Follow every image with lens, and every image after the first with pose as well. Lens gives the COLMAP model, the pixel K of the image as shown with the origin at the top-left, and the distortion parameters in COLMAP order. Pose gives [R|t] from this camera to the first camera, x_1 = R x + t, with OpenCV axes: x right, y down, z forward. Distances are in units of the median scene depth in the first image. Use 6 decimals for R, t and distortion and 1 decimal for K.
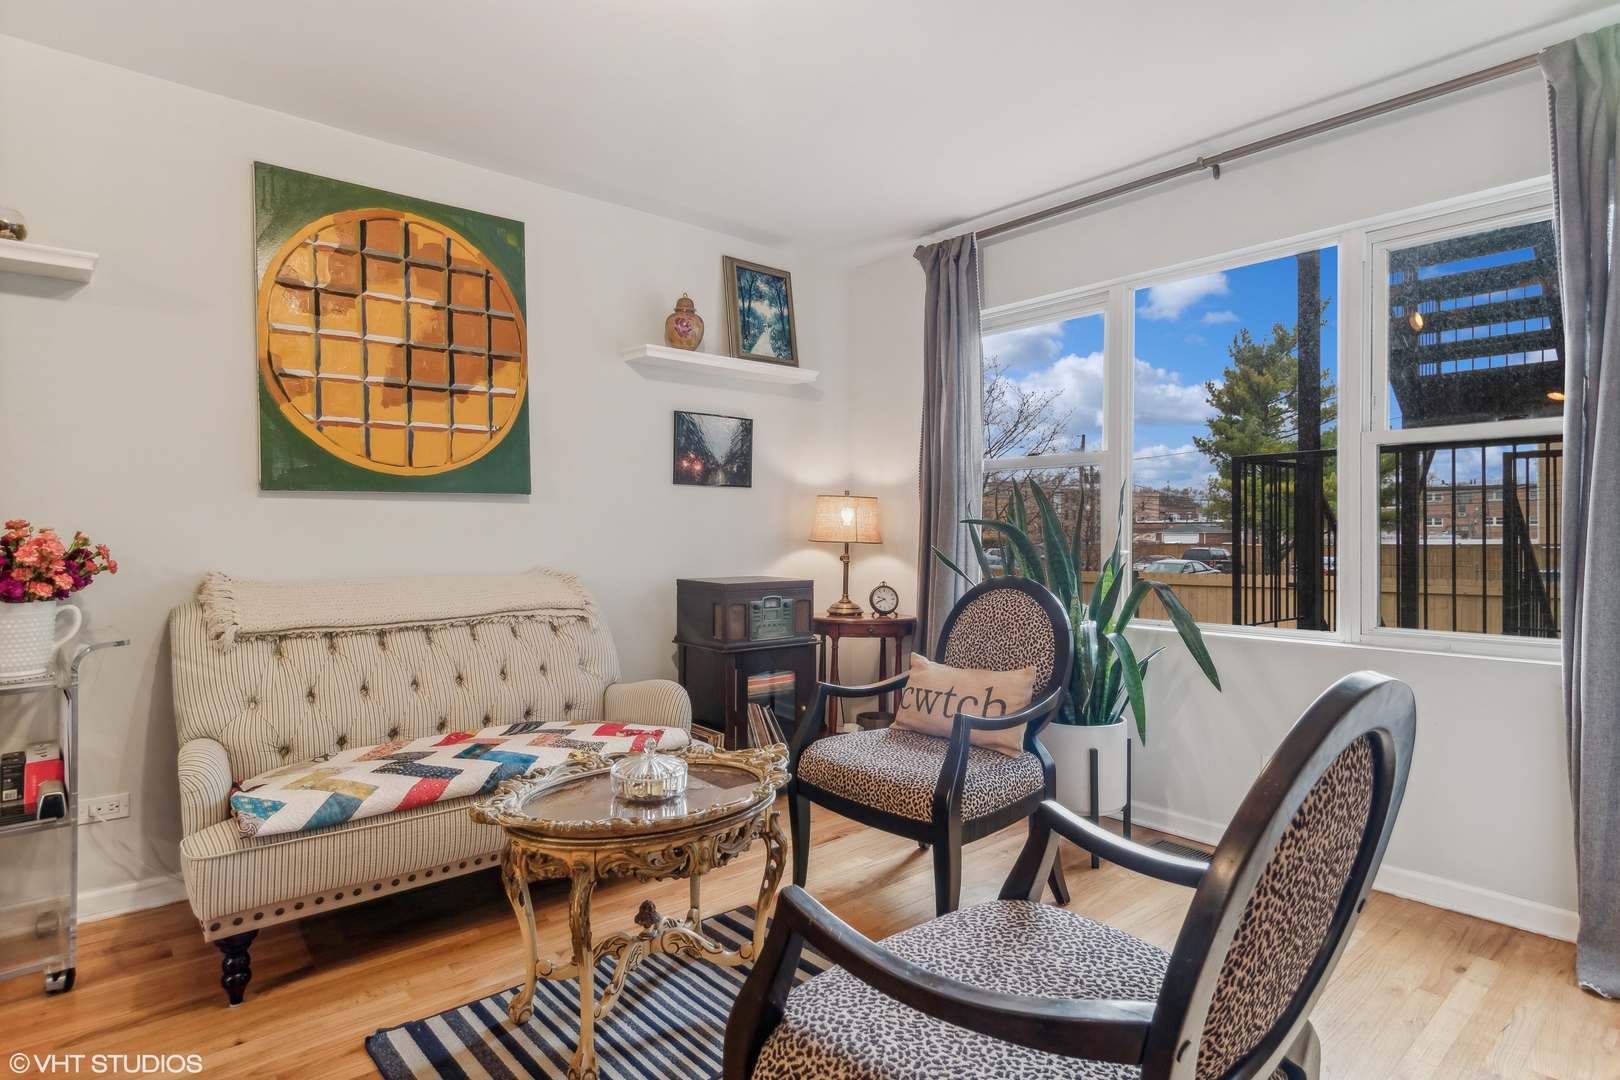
lens RADIAL K [[867.8, 0, 799.0], [0, 867.8, 534.0], [0, 0, 1]] dist [-0.000234, -0.001647]
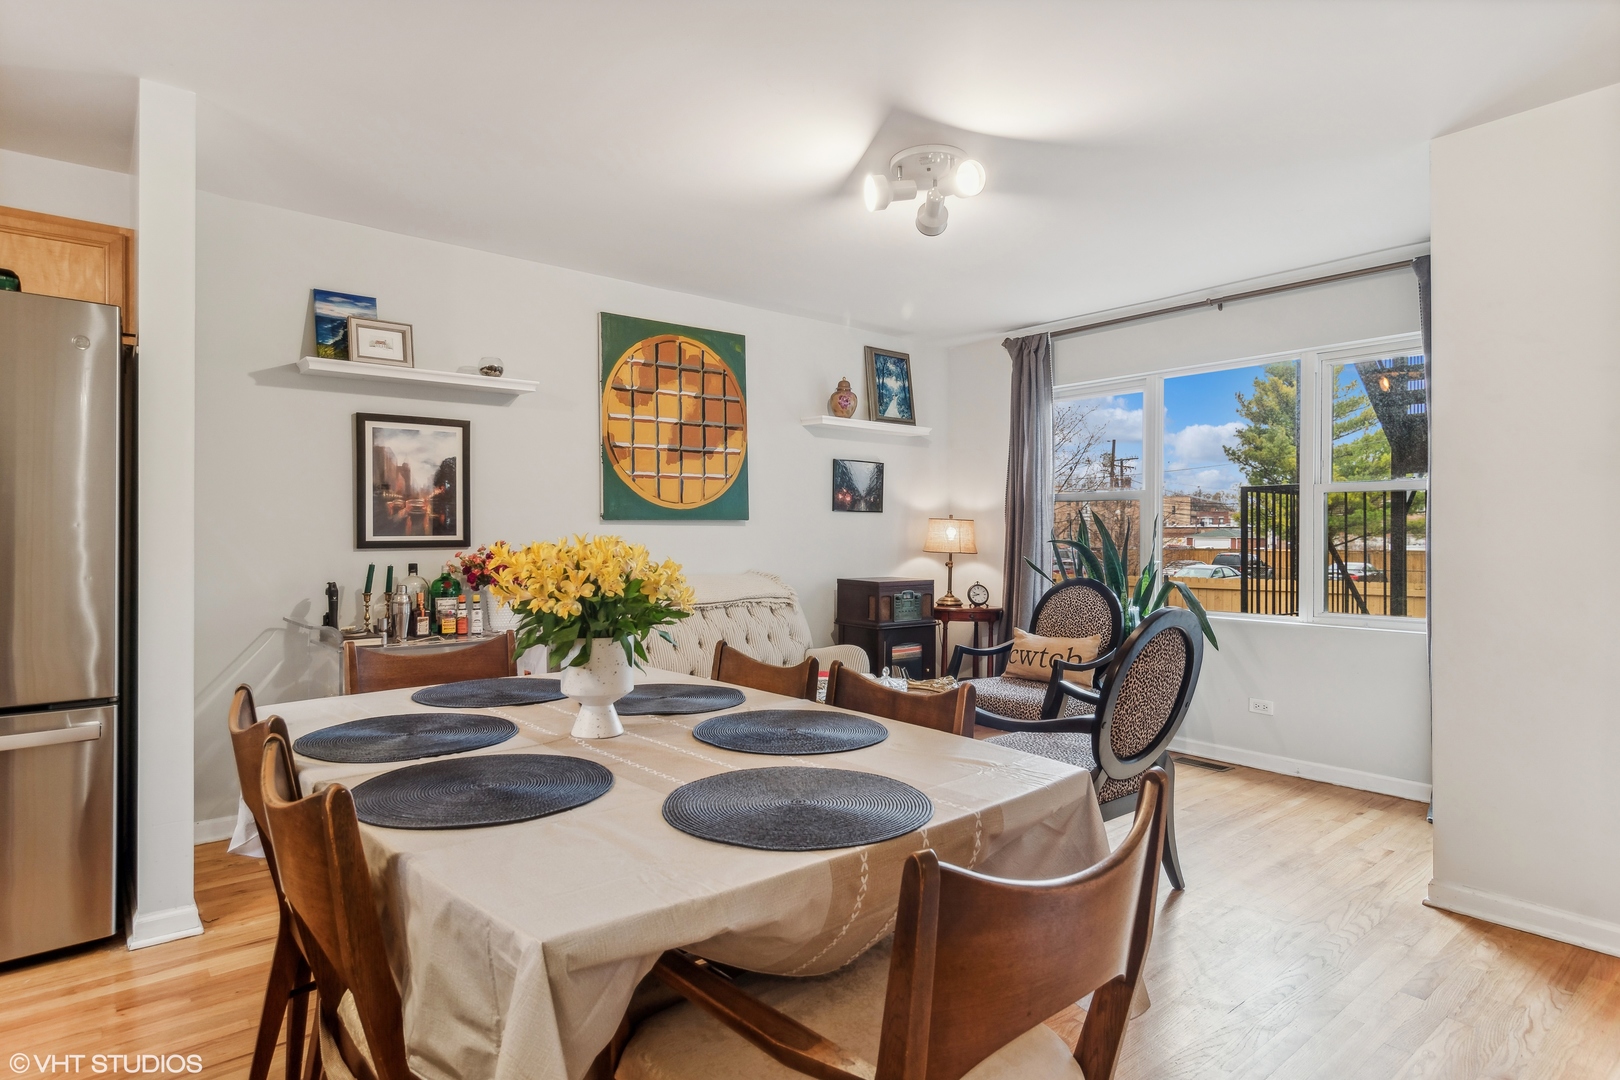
lens RADIAL K [[867.8, 0, 800.0], [0, 867.8, 532.5], [0, 0, 1]] dist [-0.000234, -0.001647]
pose [[0.999566, 0.004466, -0.029128, -0.182522], [-0.004609, 0.999978, -0.004832, -0.018323], [0.029106, 0.004964, 0.999564, -0.476898]]
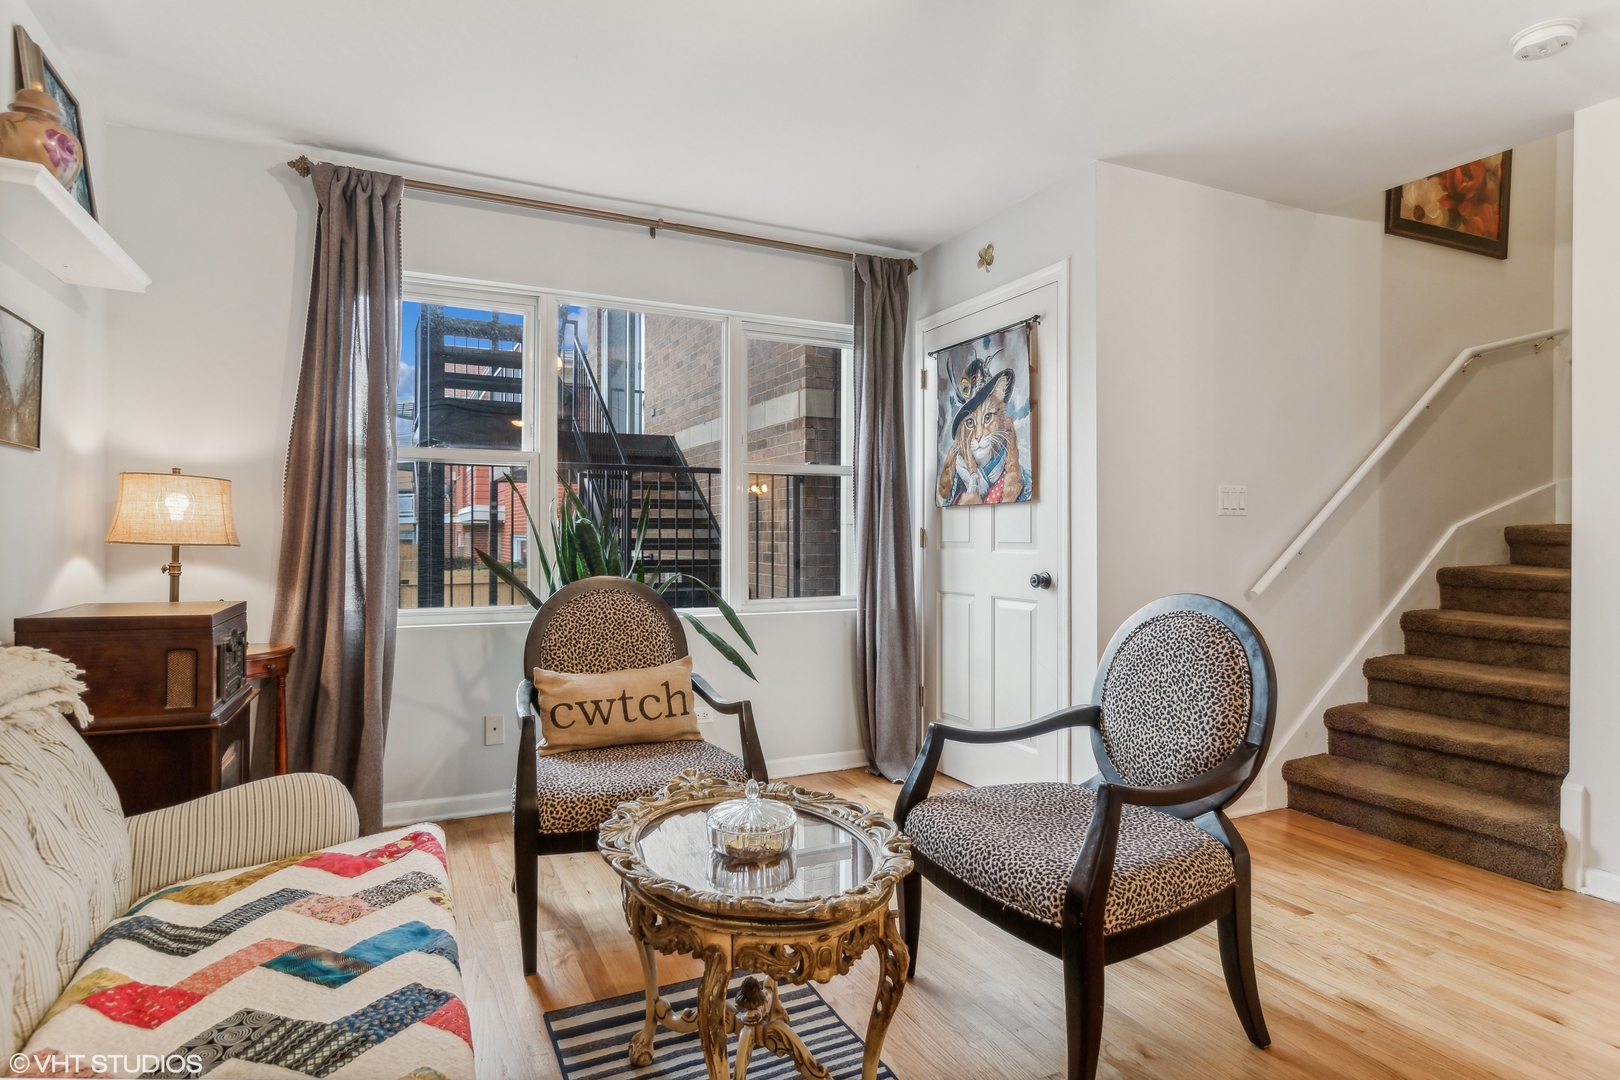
lens RADIAL K [[867.8, 0, 800.8], [0, 867.8, 541.3], [0, 0, 1]] dist [-0.000234, -0.001647]
pose [[0.263147, -0.006228, 0.964736, -0.594089], [-0.005953, 0.999950, 0.008080, -0.001301], [-0.964737, -0.007870, 0.263097, 0.459184]]
